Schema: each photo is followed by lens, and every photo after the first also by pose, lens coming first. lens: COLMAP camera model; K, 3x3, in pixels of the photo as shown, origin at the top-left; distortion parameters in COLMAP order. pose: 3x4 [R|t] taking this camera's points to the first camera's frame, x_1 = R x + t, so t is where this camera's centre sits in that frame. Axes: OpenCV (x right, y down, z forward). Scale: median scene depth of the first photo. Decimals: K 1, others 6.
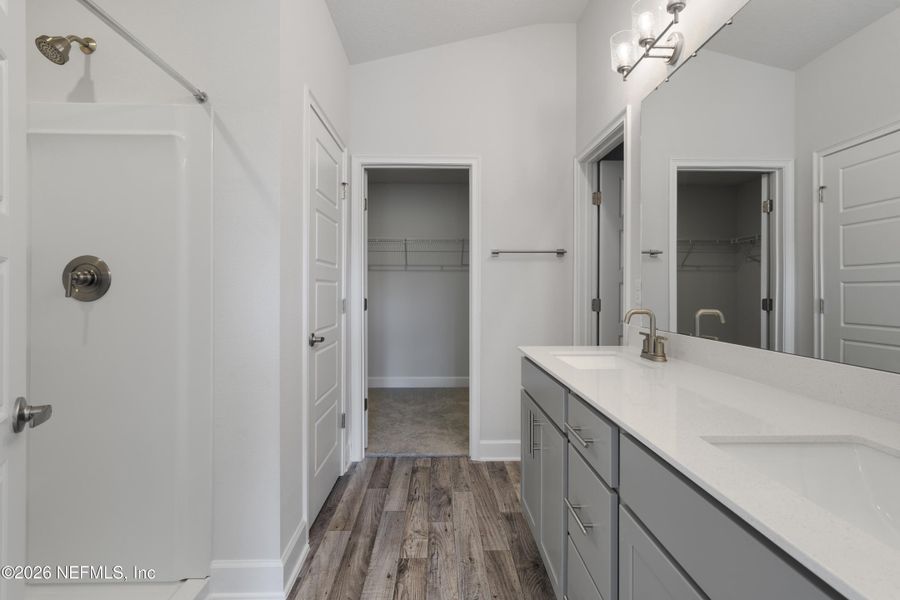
lens RADIAL K [[446.8, 0, 446.0], [0, 446.8, 297.2], [0, 0, 1]] dist [0.003118, 0.001338]
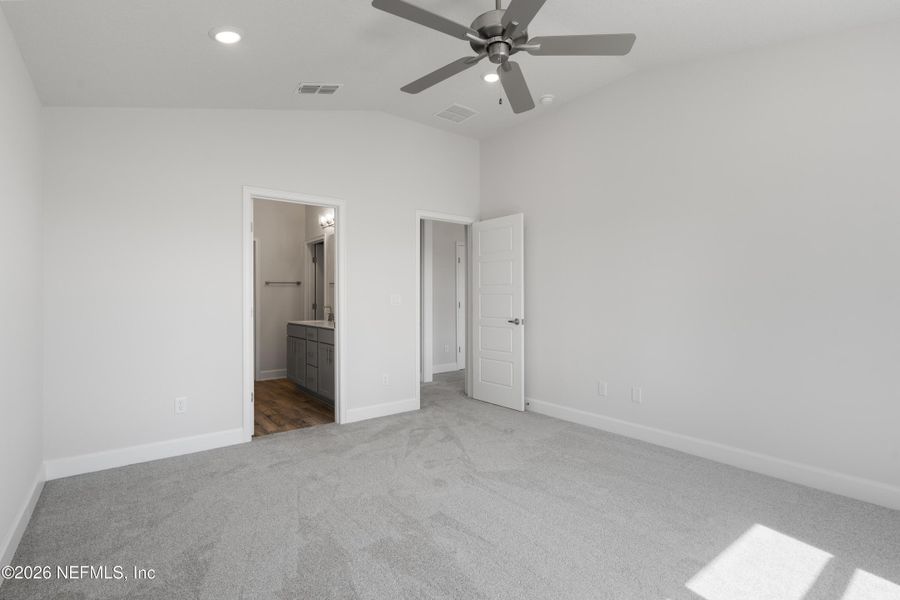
lens RADIAL K [[446.8, 0, 446.0], [0, 446.8, 297.2], [0, 0, 1]] dist [0.003118, 0.001338]
pose [[0.820915, -0.006190, 0.571017, -0.411261], [0.006182, 0.999979, 0.001953, -0.030487], [-0.571017, 0.001927, 0.820936, -1.245181]]
